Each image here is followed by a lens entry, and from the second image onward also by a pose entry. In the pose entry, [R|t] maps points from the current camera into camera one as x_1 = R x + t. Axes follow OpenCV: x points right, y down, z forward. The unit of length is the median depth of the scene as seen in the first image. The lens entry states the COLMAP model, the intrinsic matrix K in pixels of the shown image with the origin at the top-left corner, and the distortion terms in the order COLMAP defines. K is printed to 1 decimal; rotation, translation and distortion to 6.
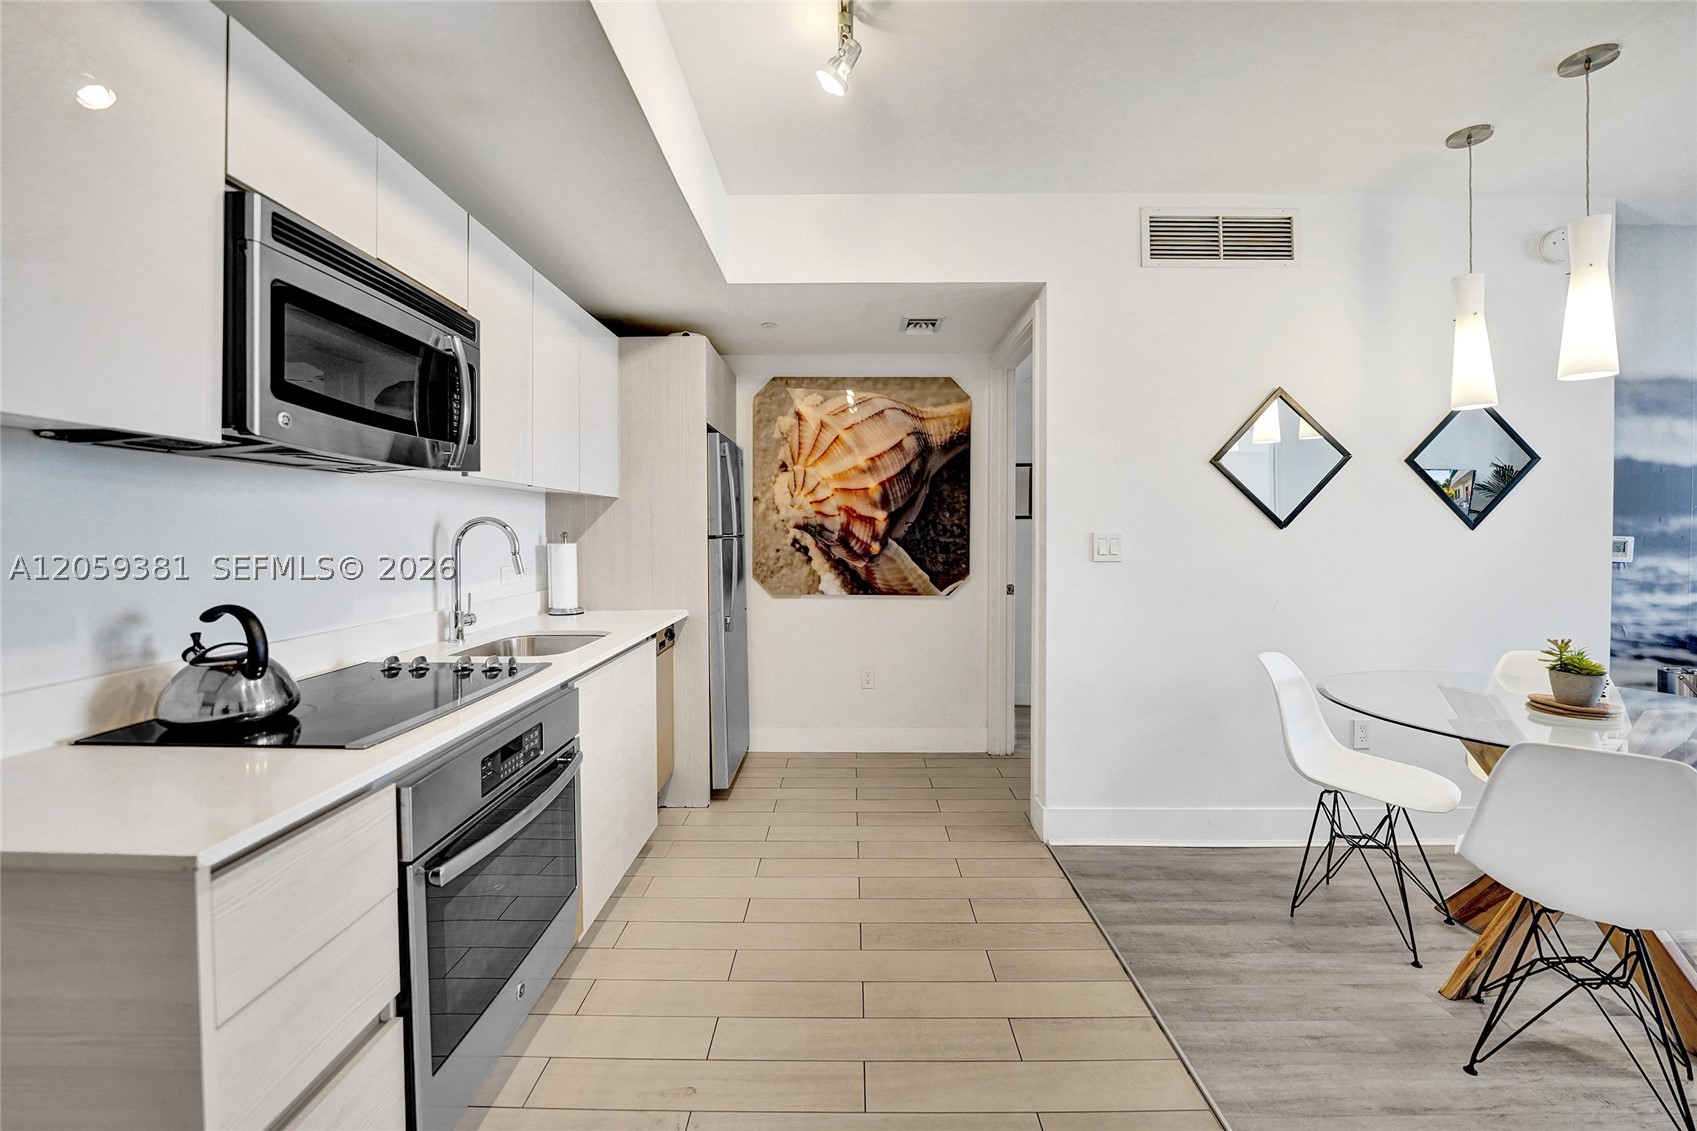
lens RADIAL K [[699.2, 0, 847.6], [0, 699.2, 551.9], [0, 0, 1]] dist [-0.020802, 0.000216]
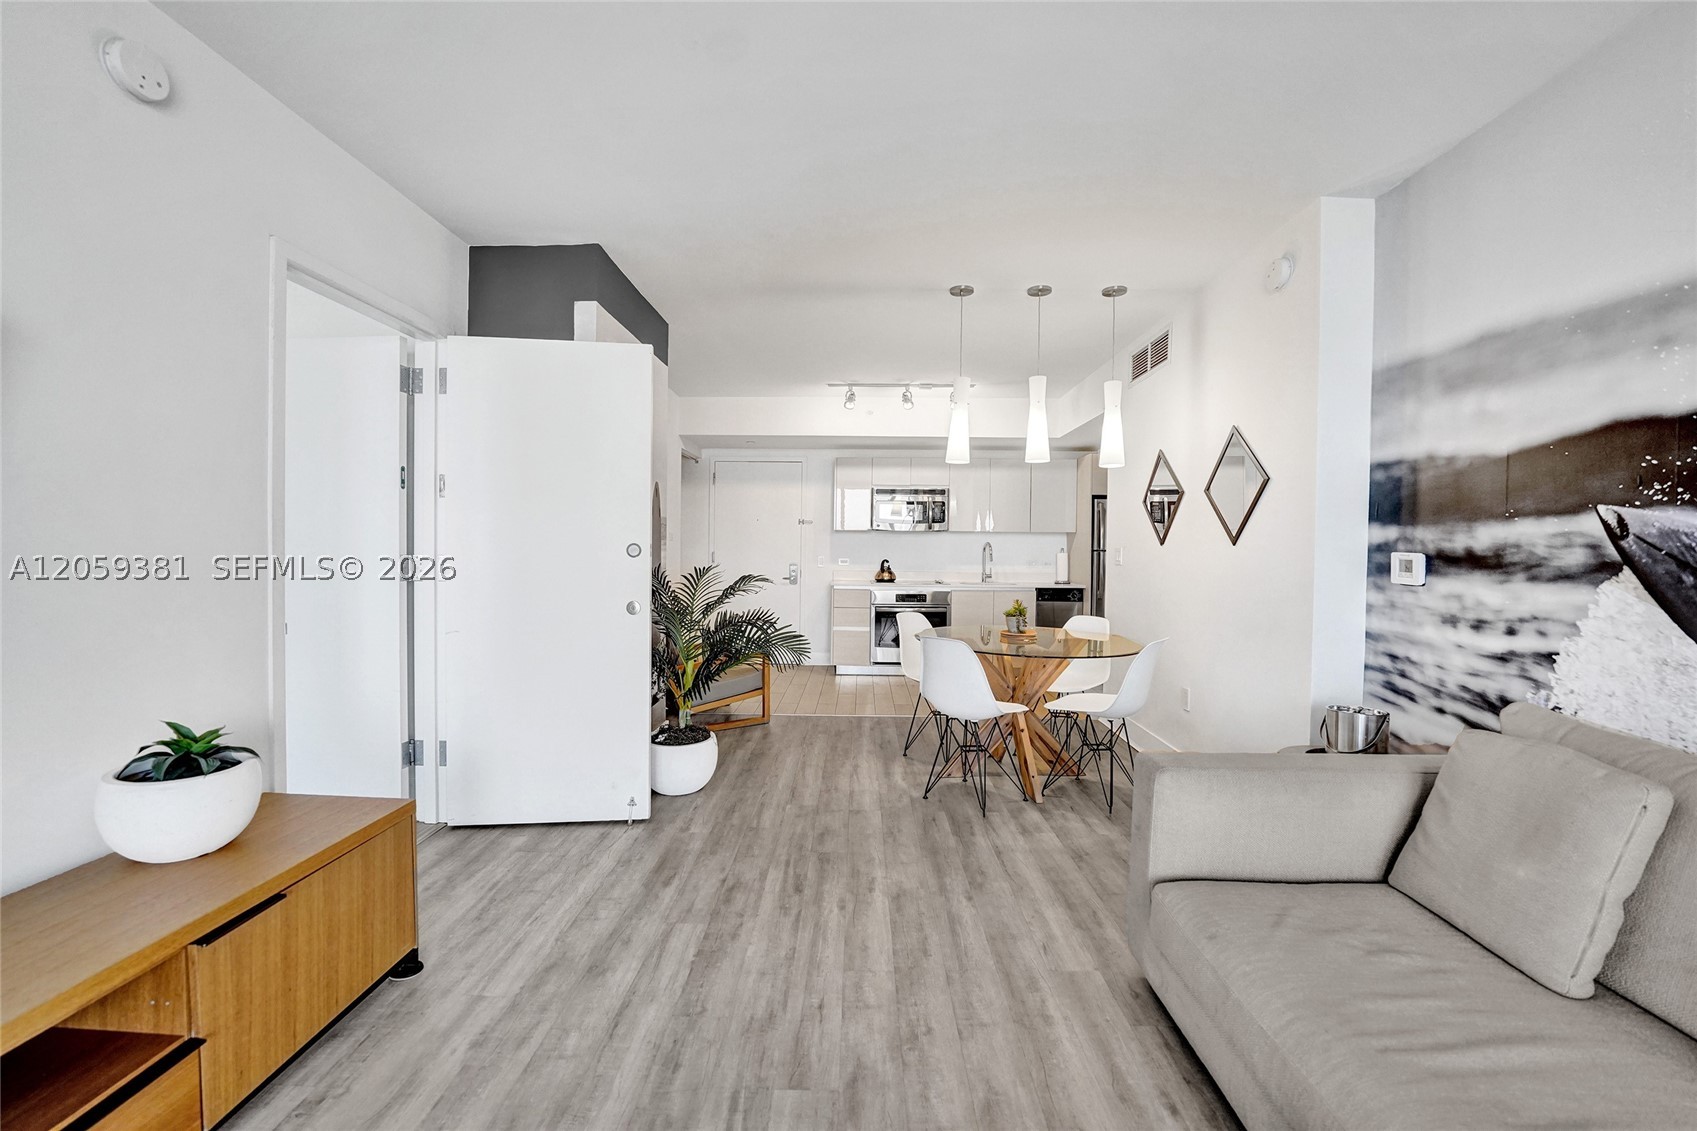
lens RADIAL K [[699.2, 0, 847.6], [0, 699.2, 551.9], [0, 0, 1]] dist [-0.020802, 0.000216]
pose [[-0.008783, 0.009589, -0.999915, 1.951096], [-0.030229, 0.999494, 0.009851, -0.011991], [0.999504, 0.030313, -0.008489, 0.330961]]
